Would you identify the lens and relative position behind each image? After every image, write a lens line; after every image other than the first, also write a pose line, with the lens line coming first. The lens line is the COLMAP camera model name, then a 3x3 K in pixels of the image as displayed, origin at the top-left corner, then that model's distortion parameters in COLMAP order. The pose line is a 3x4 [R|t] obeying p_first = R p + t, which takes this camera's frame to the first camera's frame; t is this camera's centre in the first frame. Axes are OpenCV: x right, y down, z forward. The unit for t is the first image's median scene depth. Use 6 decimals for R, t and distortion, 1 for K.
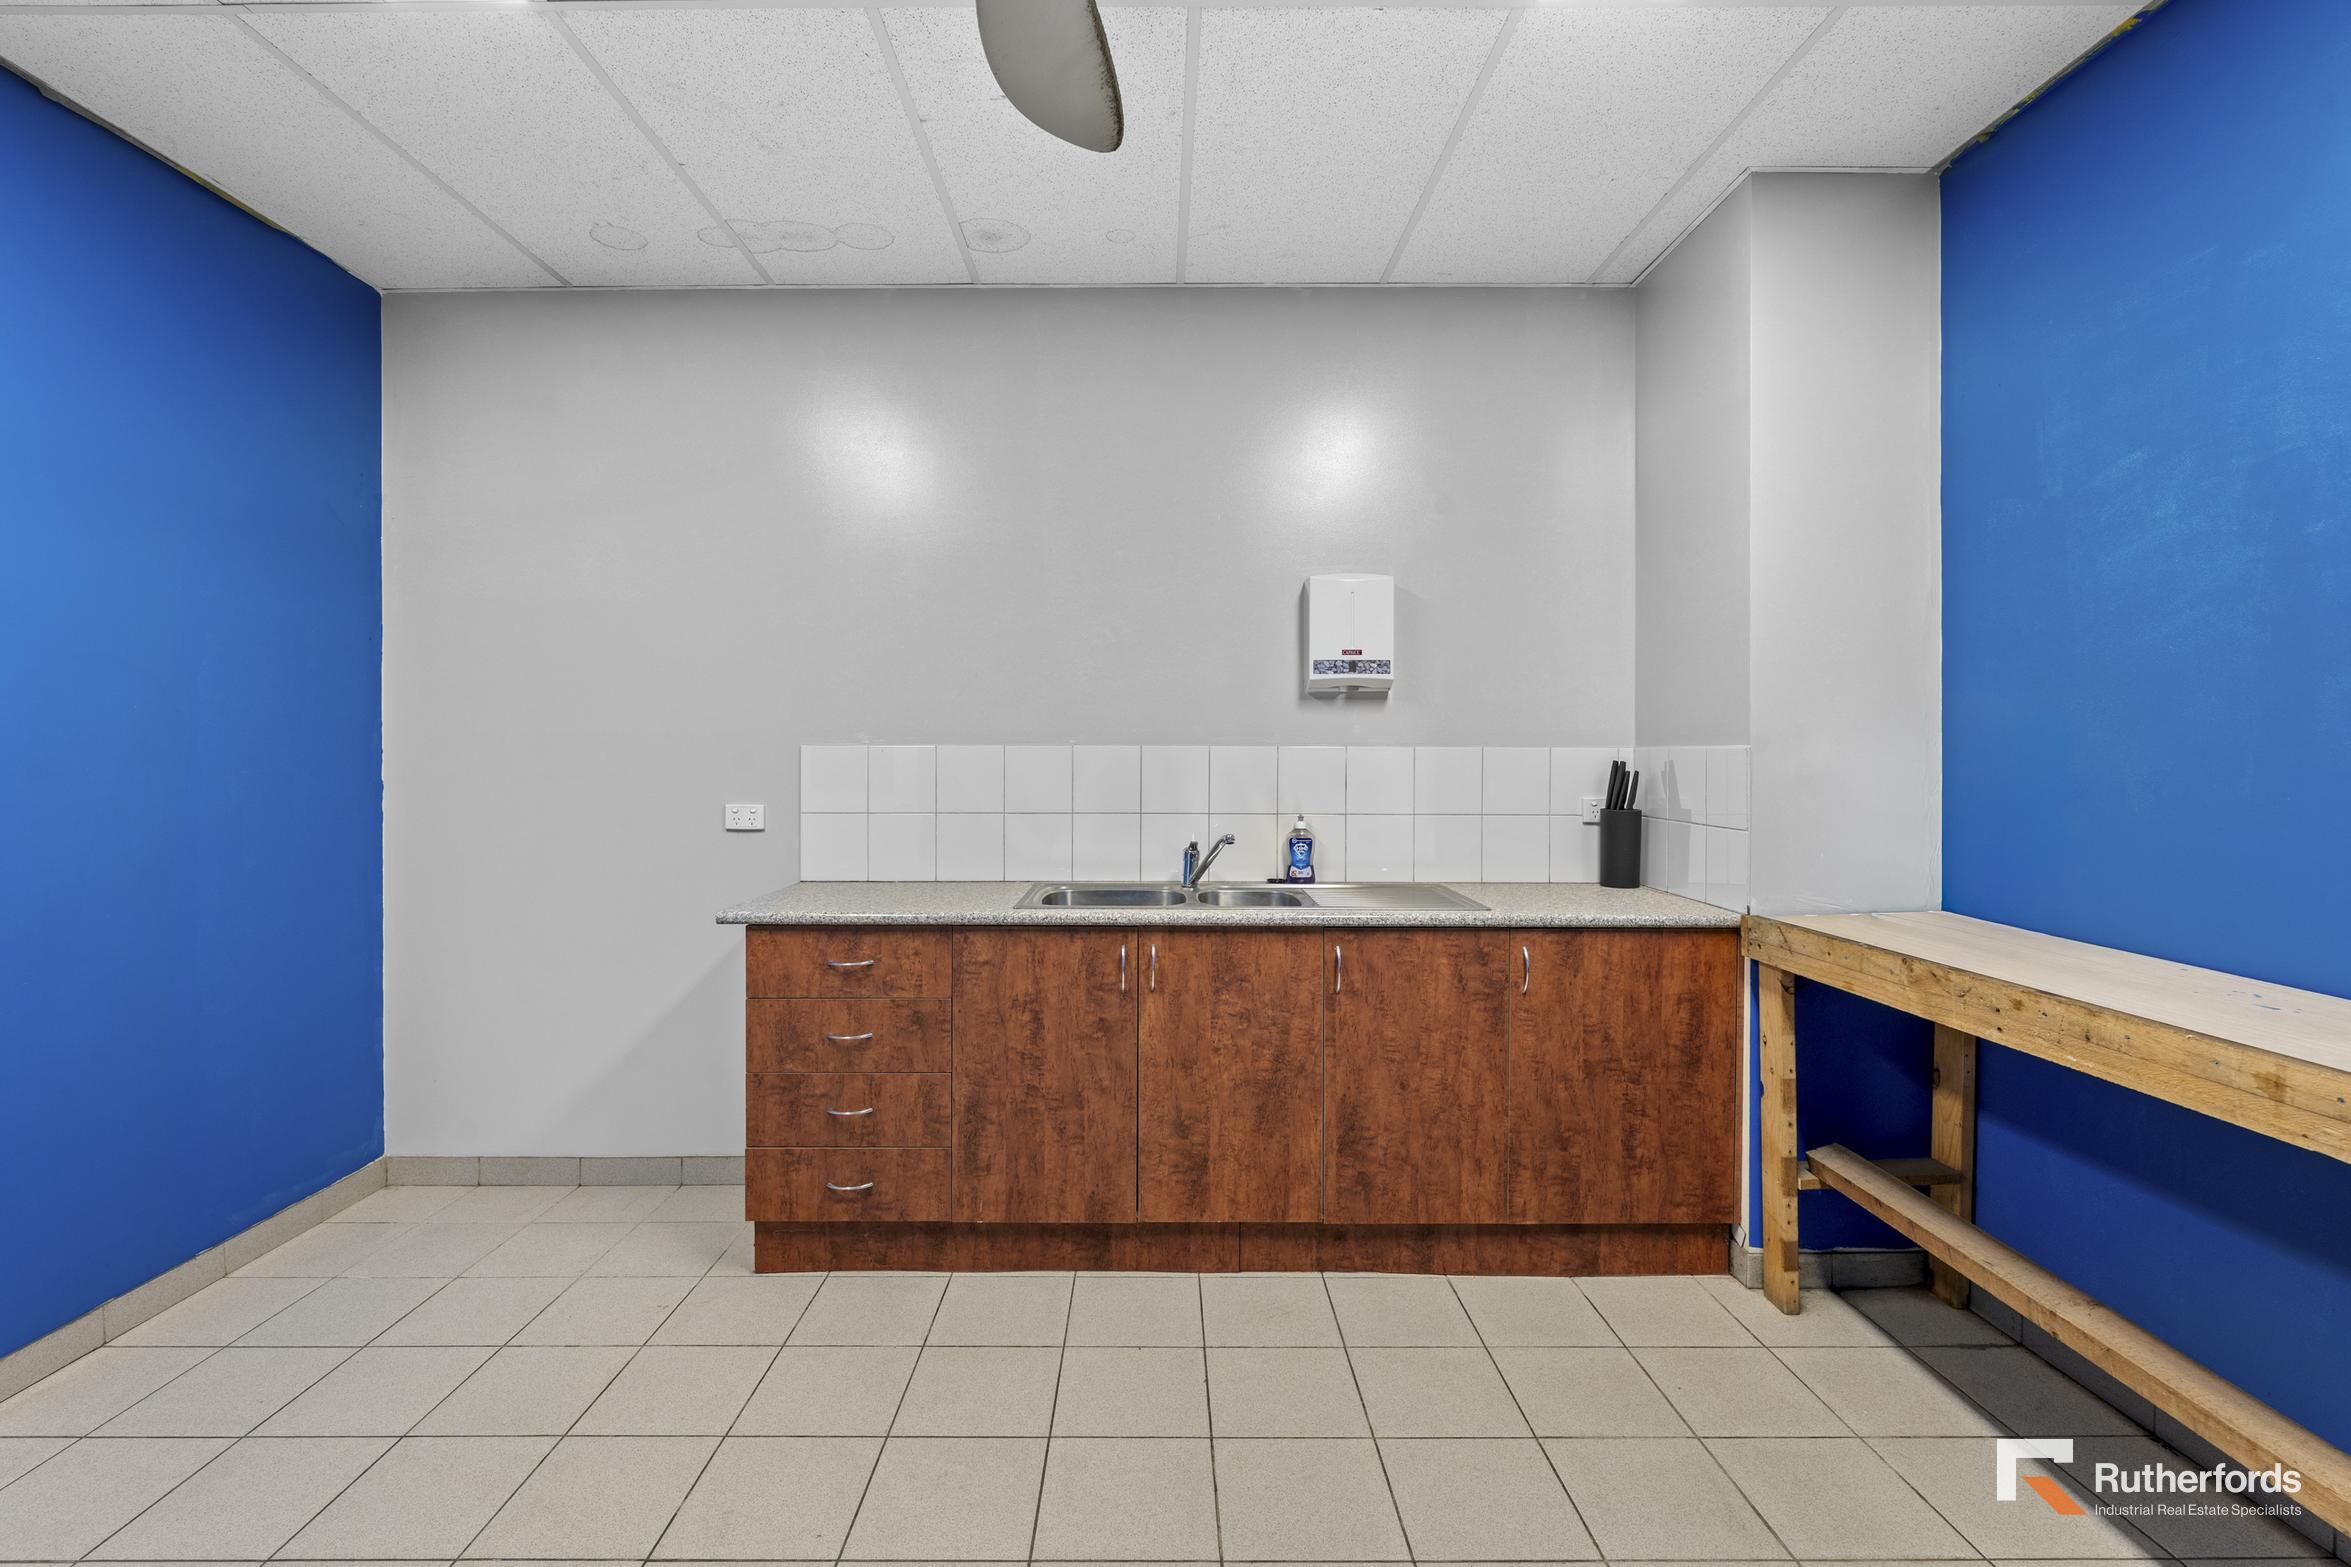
lens RADIAL K [[1065.6, 0, 1167.4], [0, 1065.6, 762.9], [0, 0, 1]] dist [-0.002992, -0.000113]
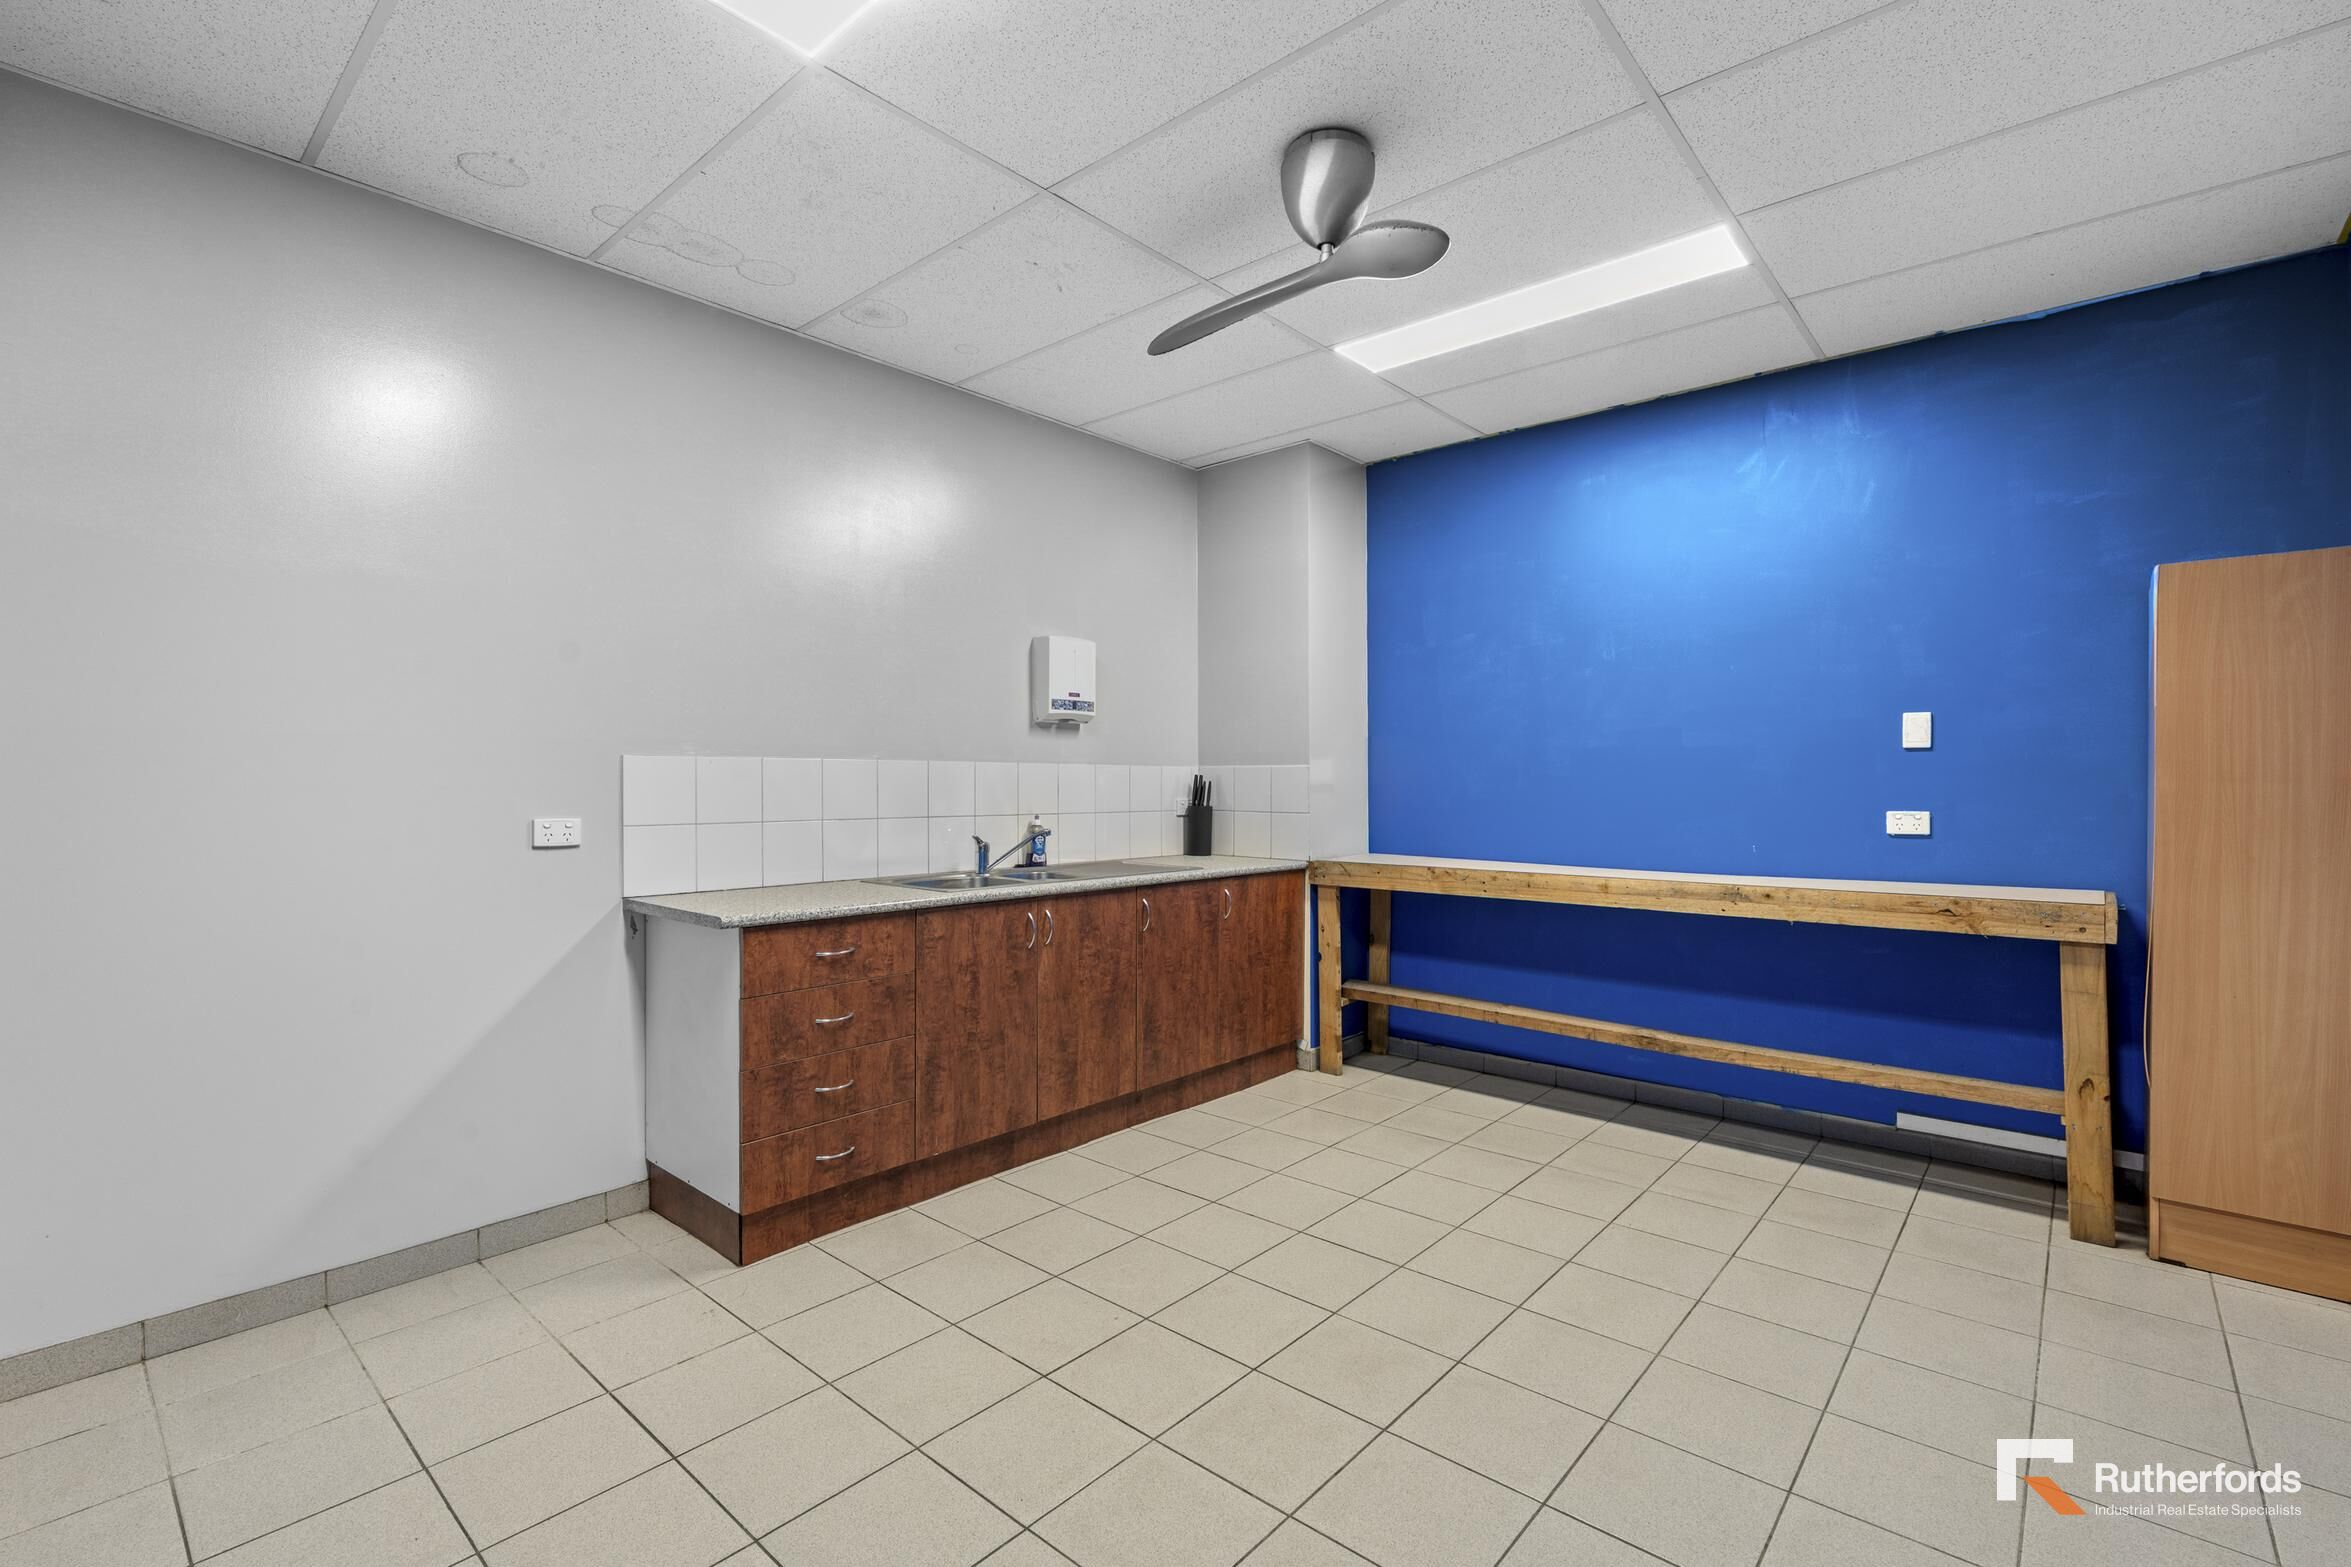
lens RADIAL K [[1036.7, 0, 1175.5], [0, 1036.7, 783.5], [0, 0, 1]] dist [-0.002276, -0.000421]
pose [[0.664434, -0.001104, 0.747347, -0.869077], [0.004692, 0.999985, -0.002695, 0.017257], [-0.747333, 0.005297, 0.664429, 0.020090]]
